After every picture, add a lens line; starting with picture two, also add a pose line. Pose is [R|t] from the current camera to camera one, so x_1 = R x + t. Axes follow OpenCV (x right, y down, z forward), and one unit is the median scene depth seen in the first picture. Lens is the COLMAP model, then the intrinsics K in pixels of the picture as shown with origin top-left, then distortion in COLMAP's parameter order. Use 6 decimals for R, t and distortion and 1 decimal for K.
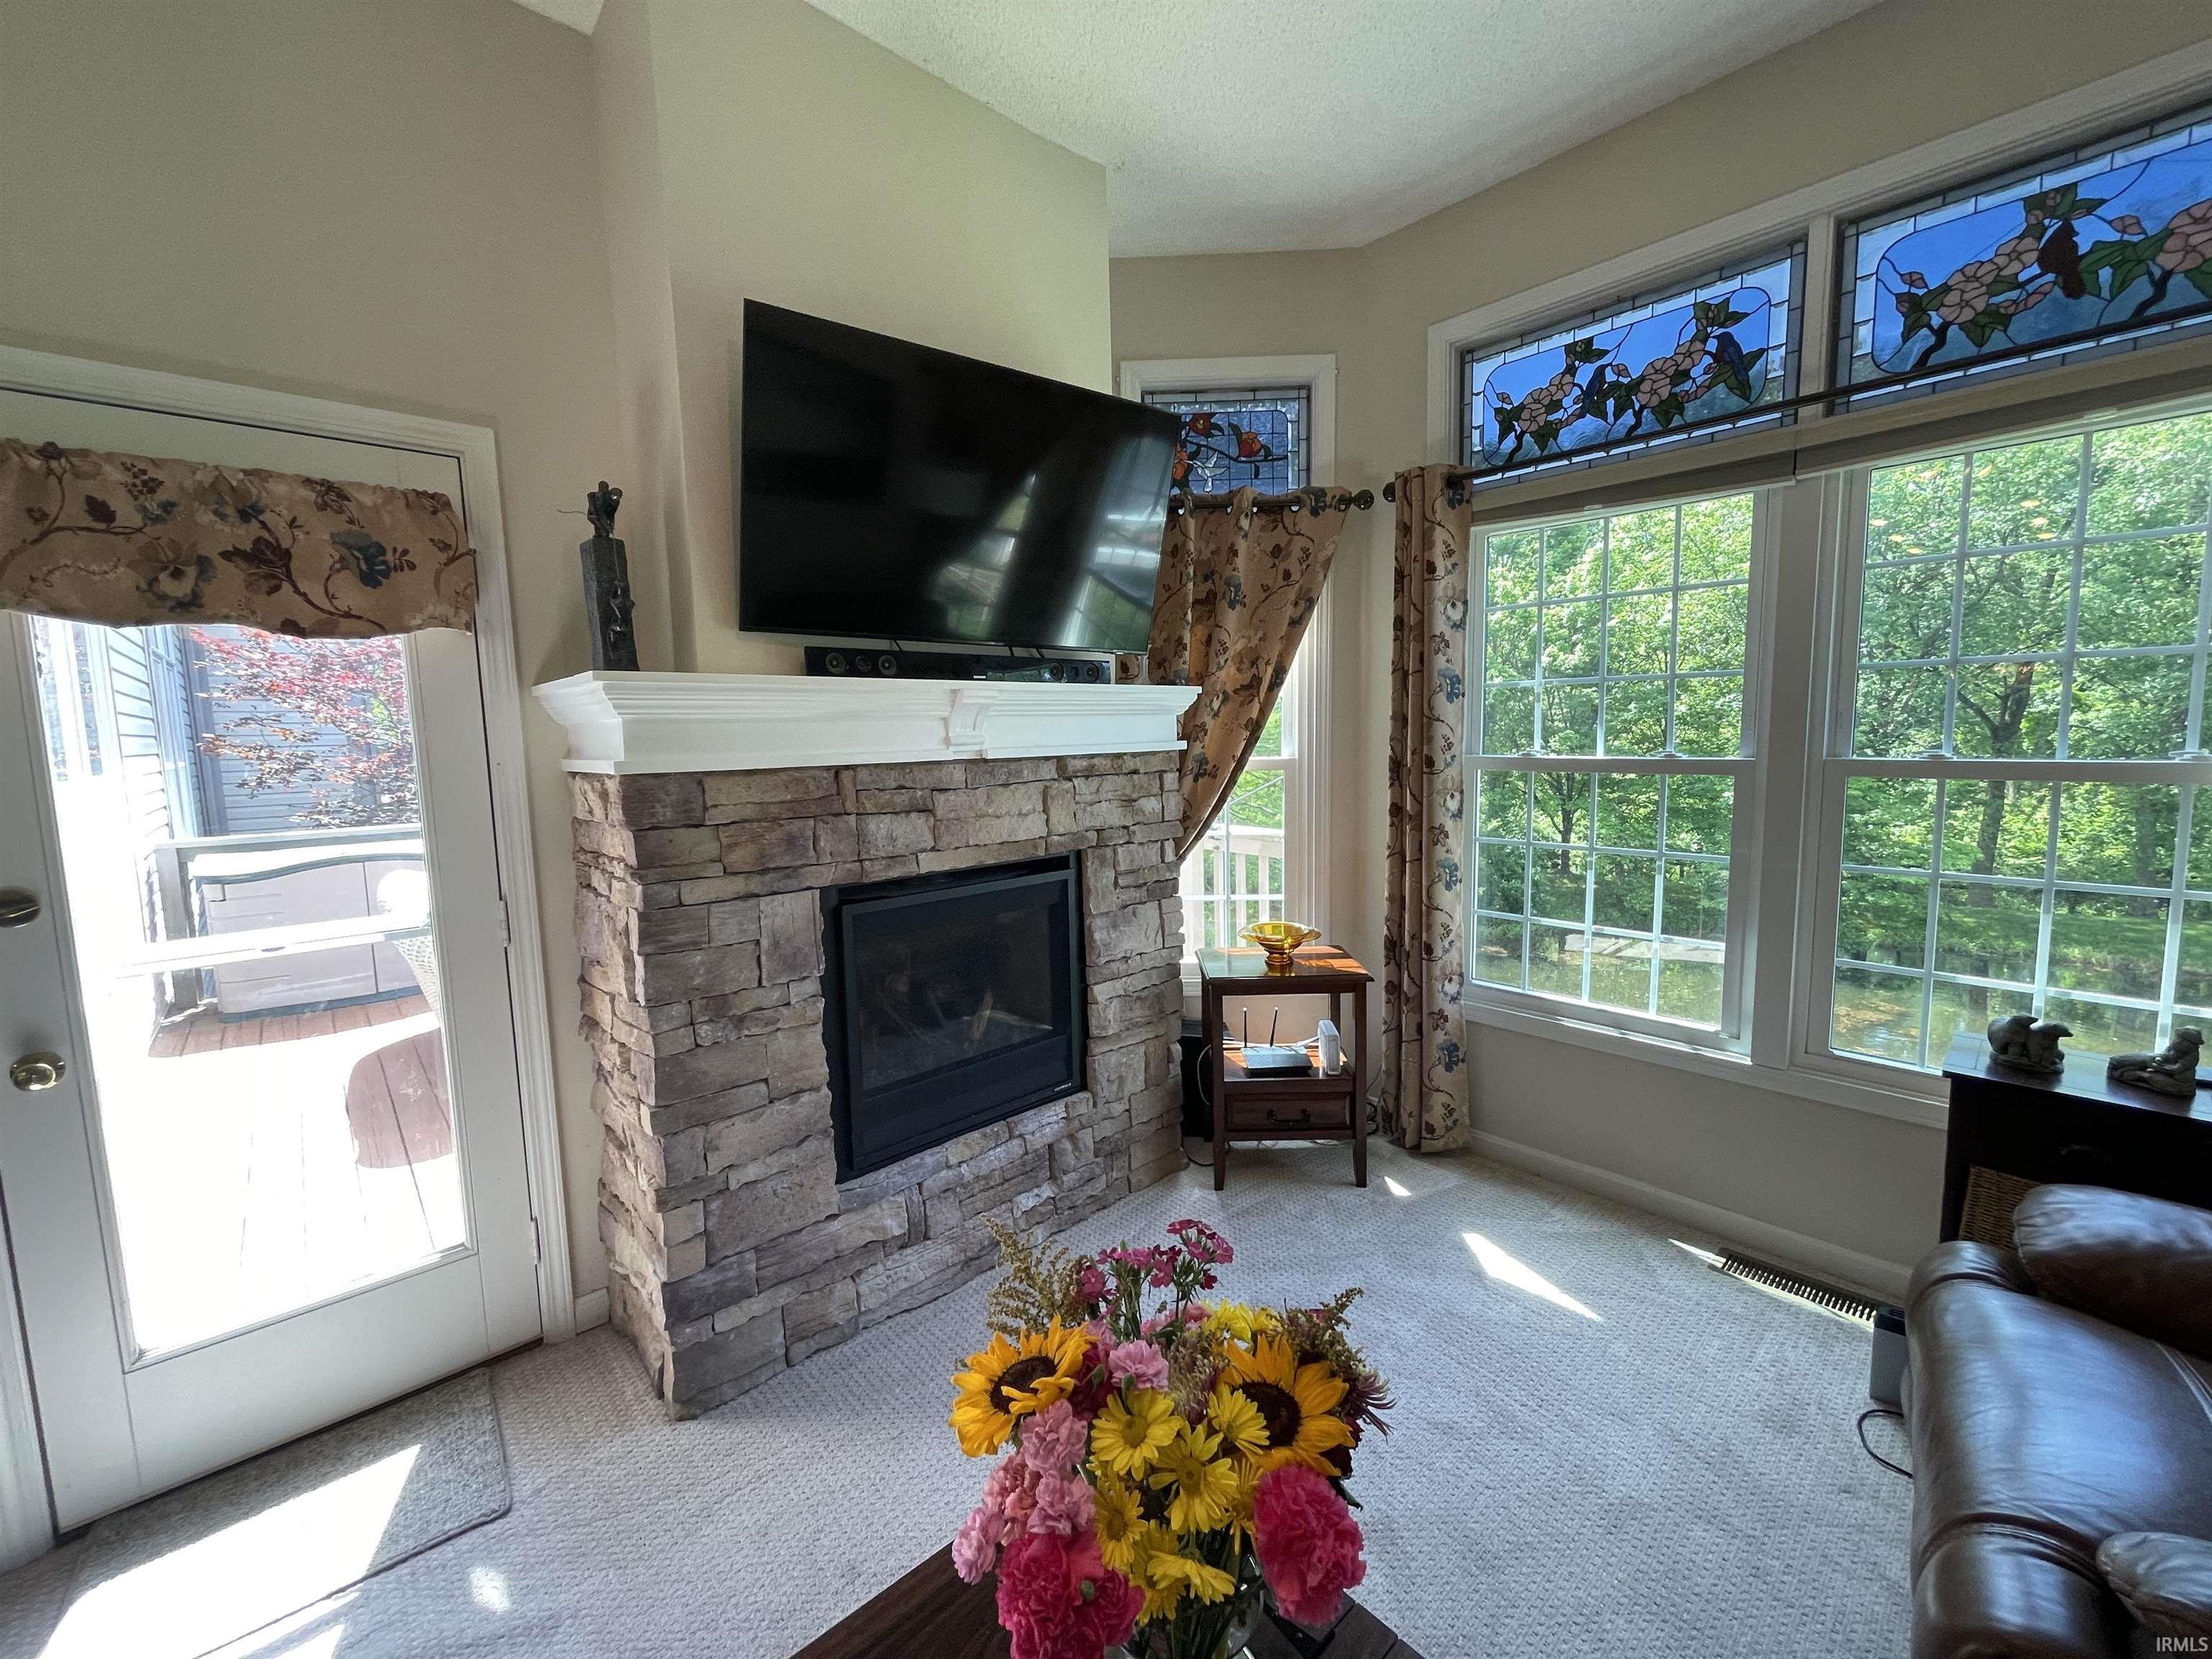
lens RADIAL K [[898.7, 0, 1106.0], [0, 898.7, 829.5], [0, 0, 1]] dist [0.000444, -0.000394]
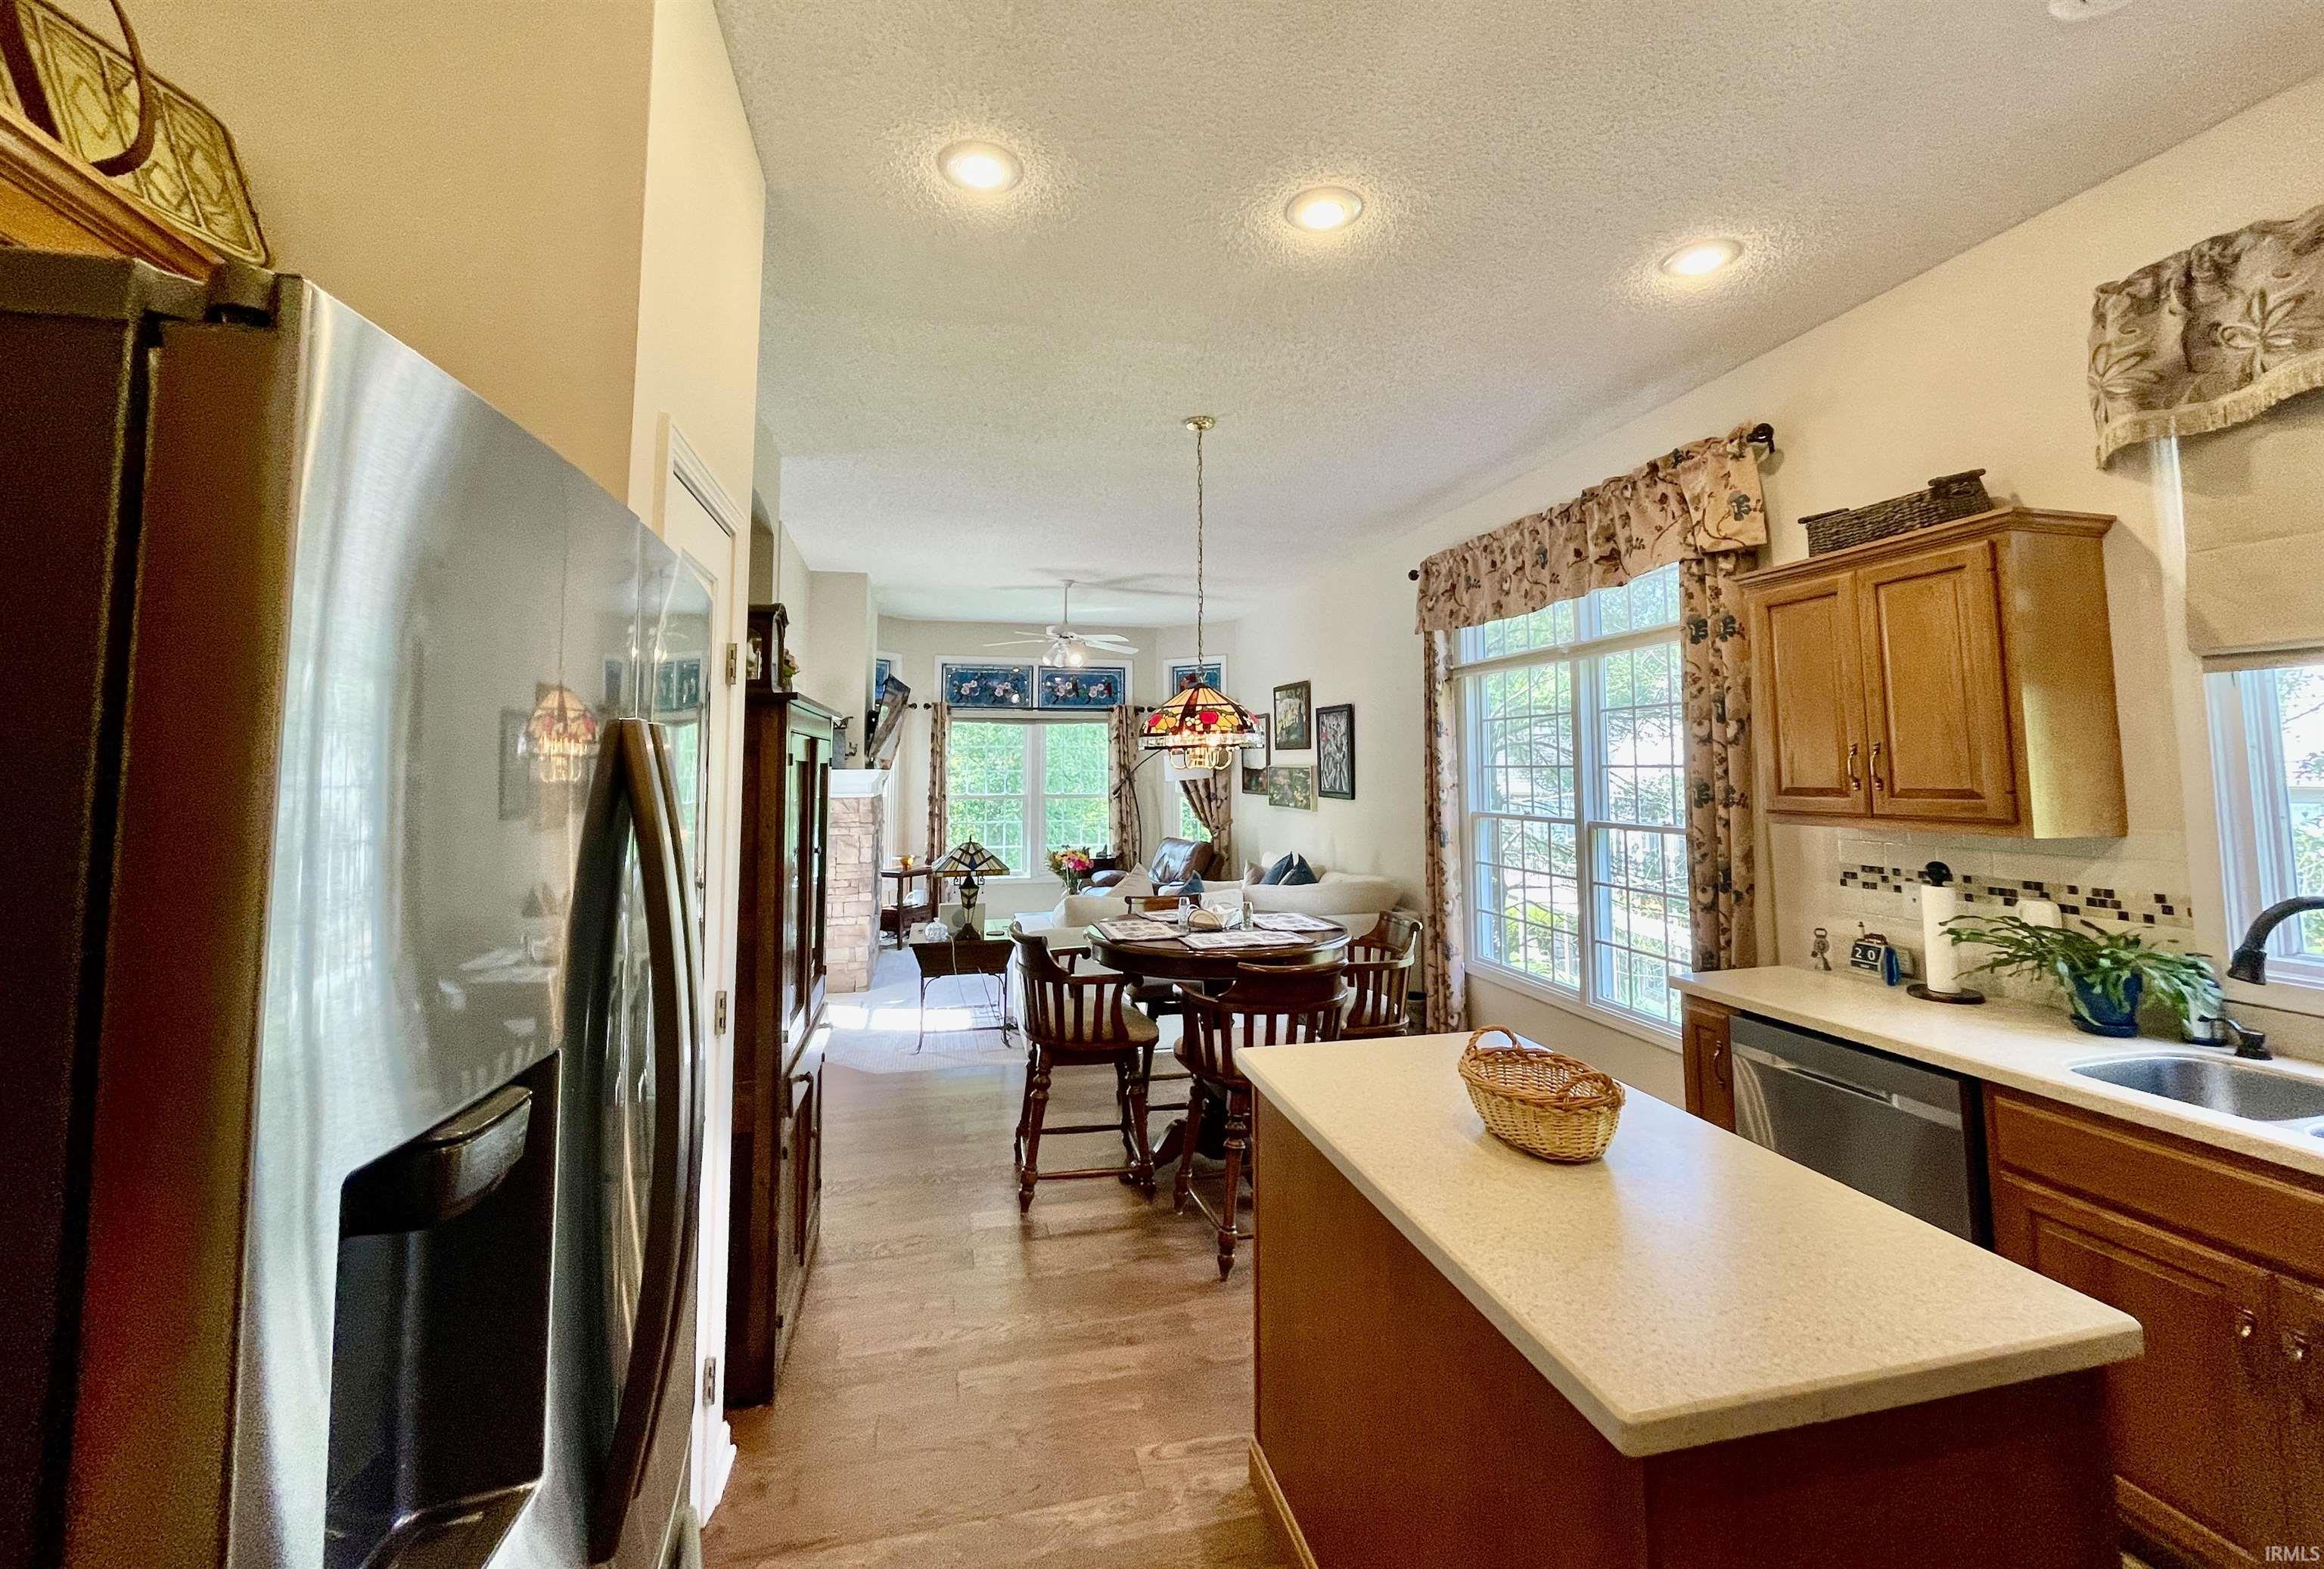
lens RADIAL K [[941.4, 0, 1159.6], [0, 941.4, 706.3], [0, 0, 1]] dist [0.024204, 0.000020]
pose [[0.488431, 0.081043, 0.868831, -2.229074], [0.087443, 0.986120, -0.141141, 0.147554], [-0.868210, 0.144911, 0.474565, -1.276160]]
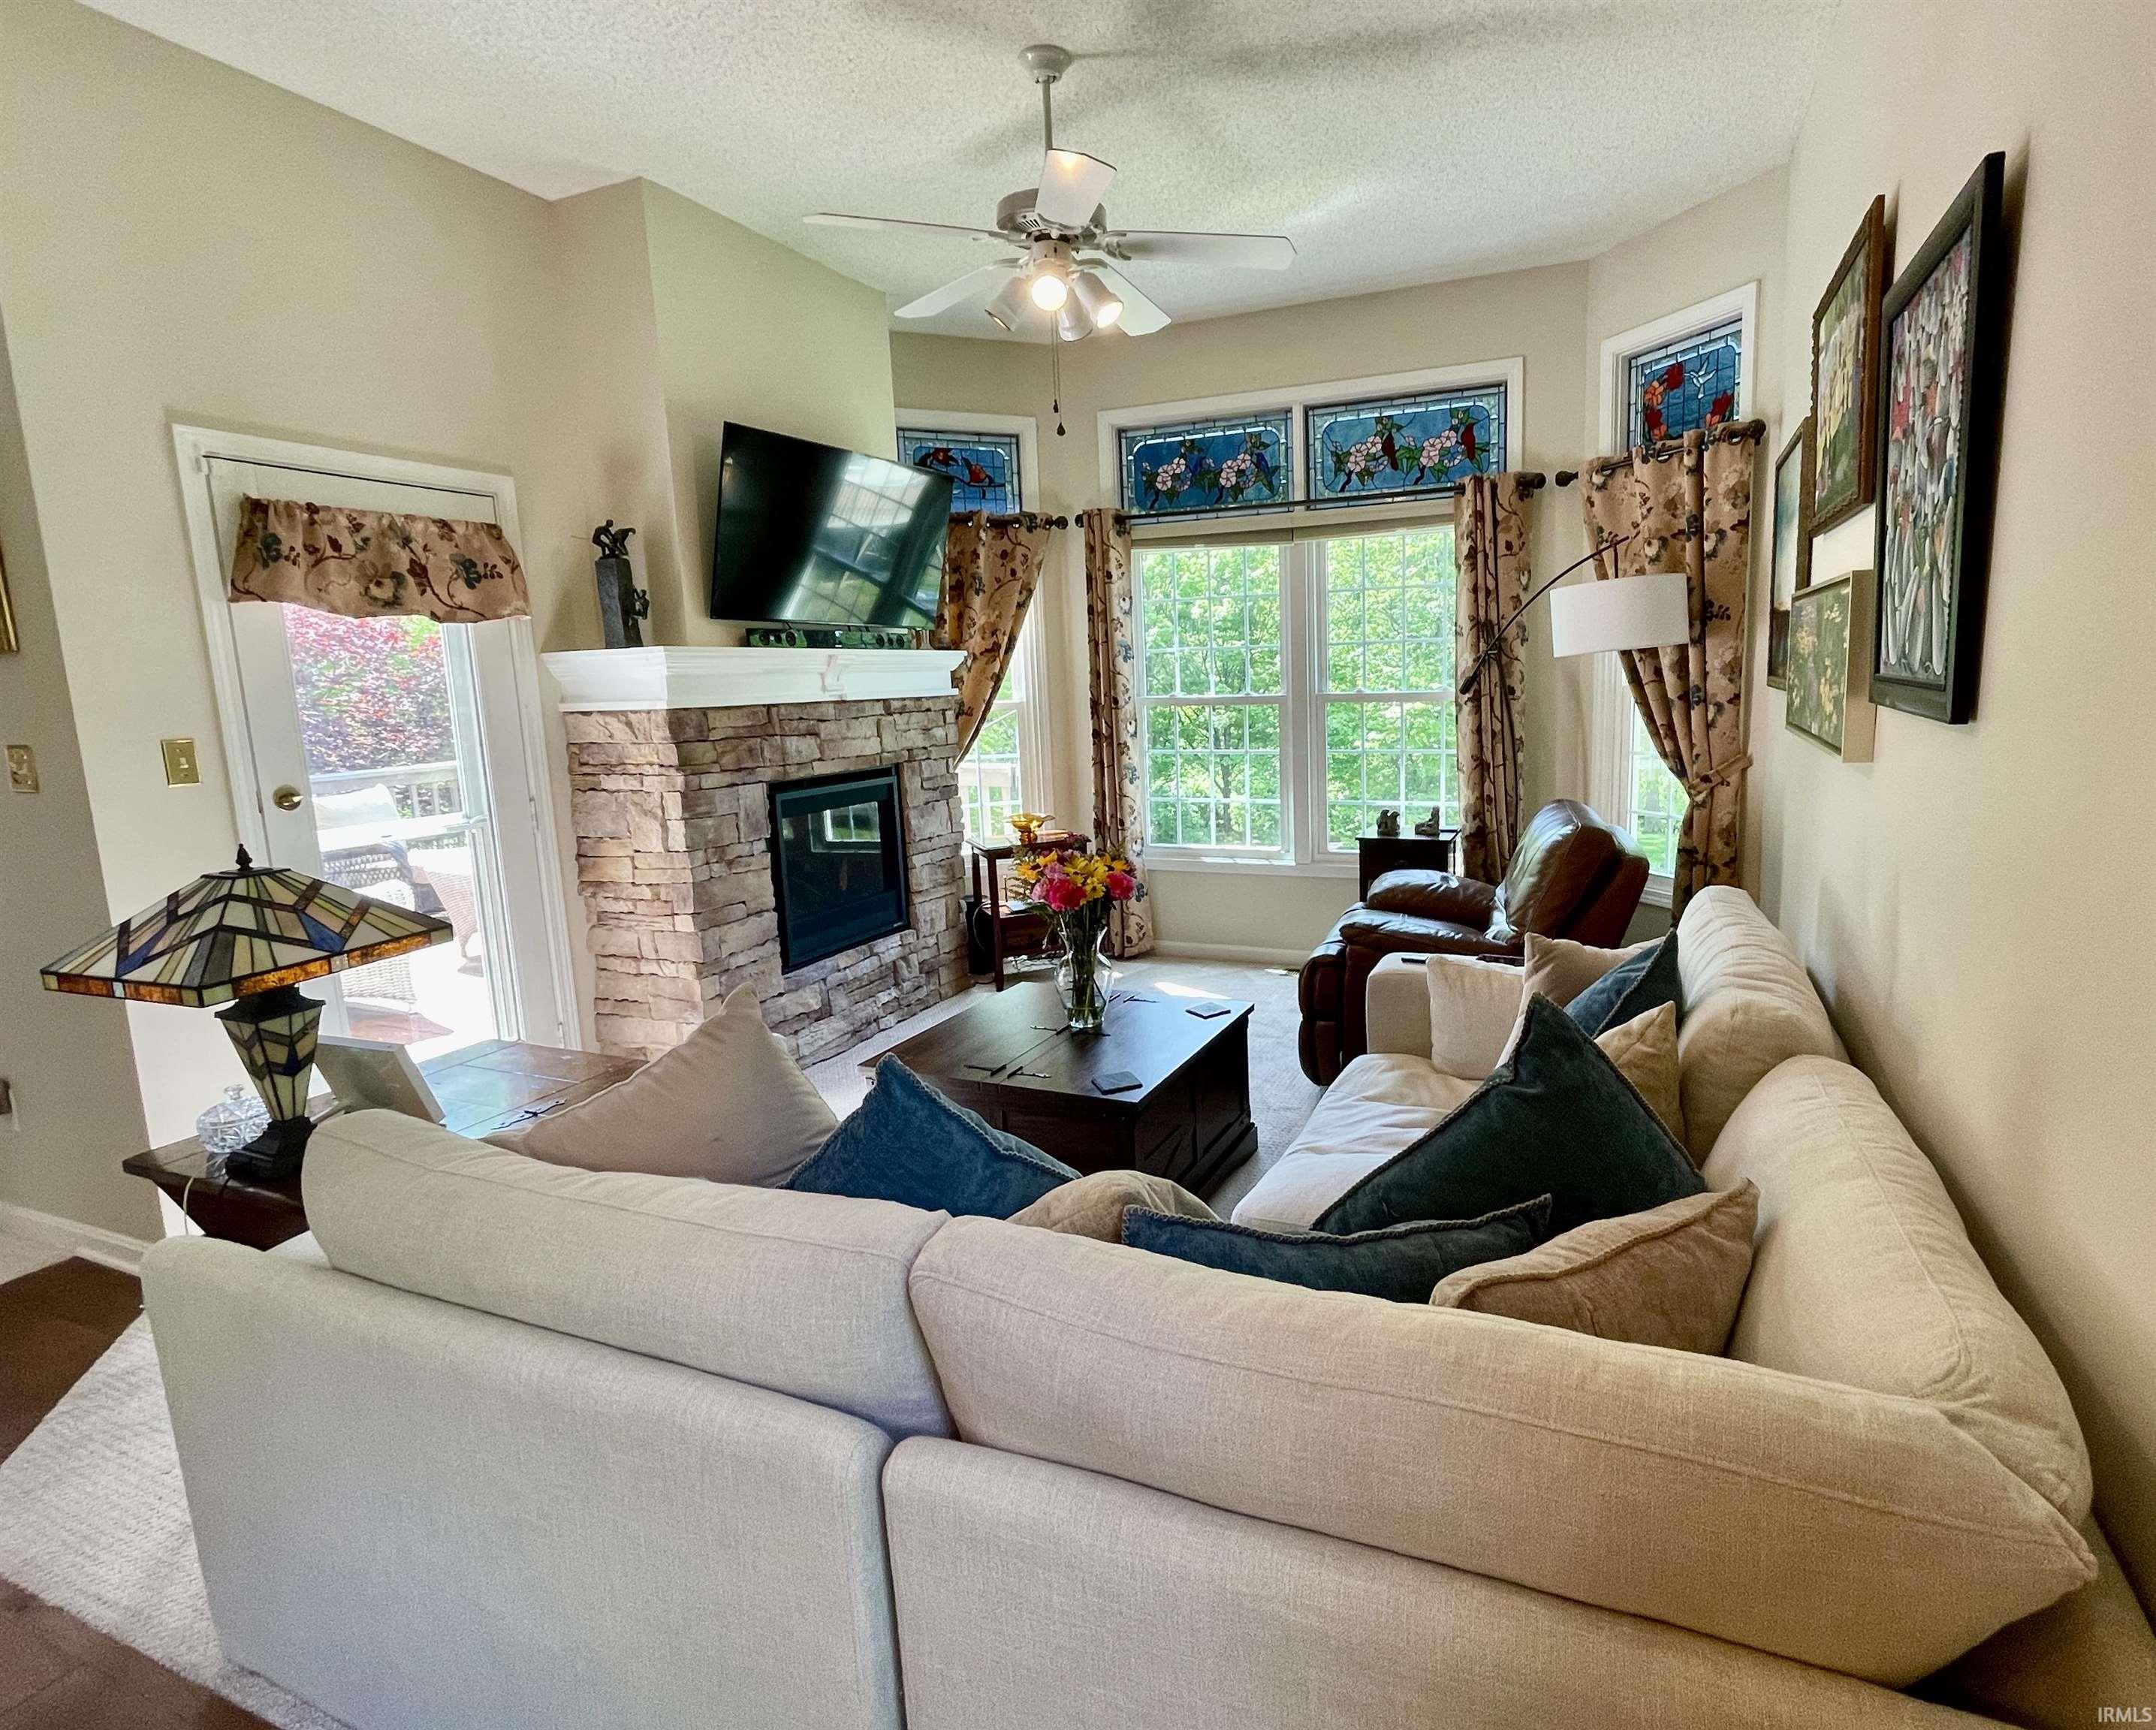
lens RADIAL K [[1096.2, 0, 1199.8], [0, 1096.2, 851.7], [0, 0, 1]] dist [-0.001442, -0.001142]
pose [[0.901704, -0.073054, 0.426138, -0.353961], [0.056239, 0.997066, 0.051928, 0.100237], [-0.428681, -0.022858, 0.903167, -0.823925]]
